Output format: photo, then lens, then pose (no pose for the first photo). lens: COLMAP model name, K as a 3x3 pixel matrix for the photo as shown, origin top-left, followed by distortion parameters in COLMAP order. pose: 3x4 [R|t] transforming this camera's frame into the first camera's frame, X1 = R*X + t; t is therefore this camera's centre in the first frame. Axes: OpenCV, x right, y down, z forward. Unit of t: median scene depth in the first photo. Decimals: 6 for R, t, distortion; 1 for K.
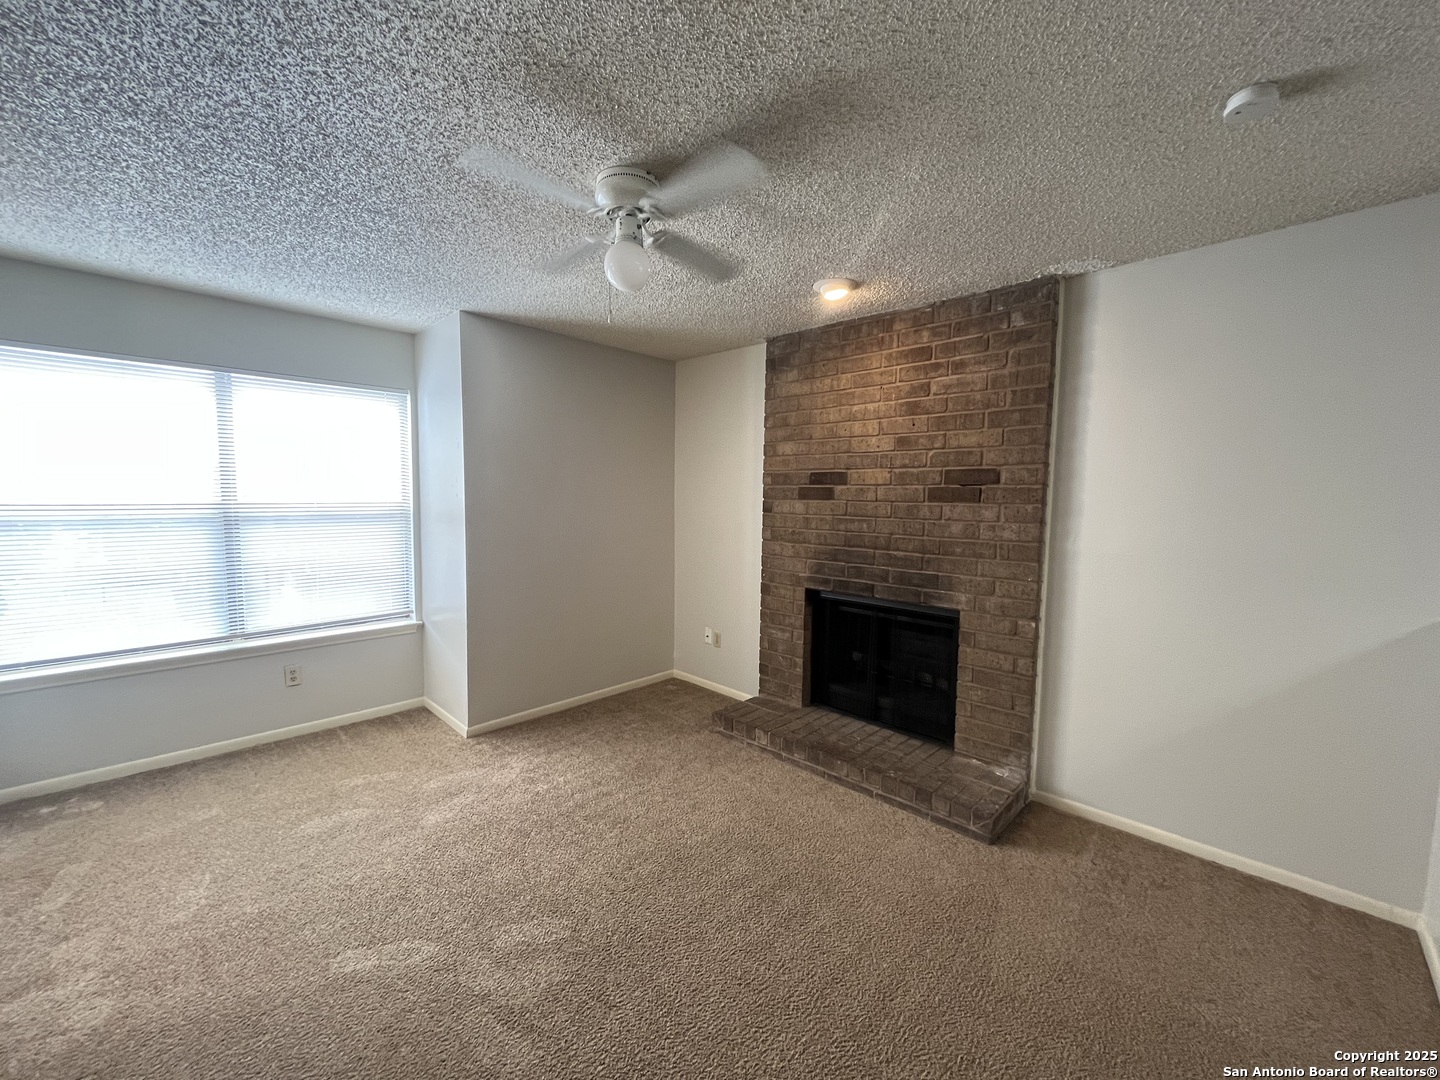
lens RADIAL K [[579.2, 0, 719.3], [0, 579.2, 539.5], [0, 0, 1]] dist [0.001489, -0.000617]
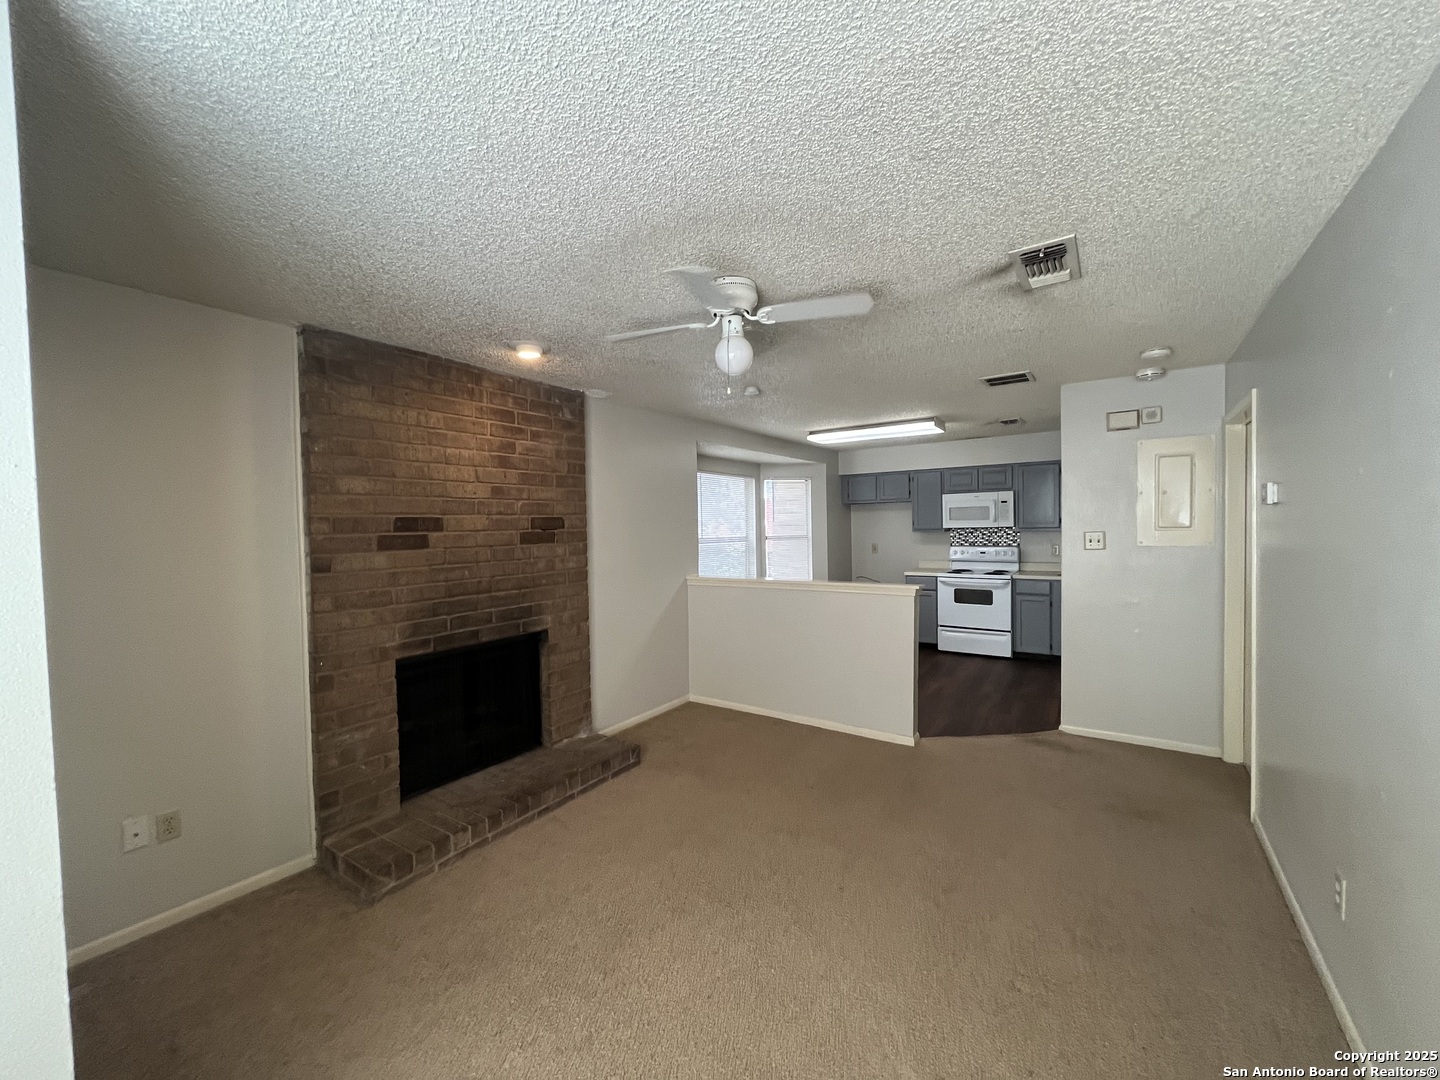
lens RADIAL K [[579.2, 0, 715.7], [0, 579.2, 540.0], [0, 0, 1]] dist [0.001489, -0.000617]
pose [[-0.166817, -0.033668, 0.985413, -0.803011], [0.094835, 0.994235, 0.050023, -0.089572], [-0.981417, 0.101797, -0.162662, 0.757455]]
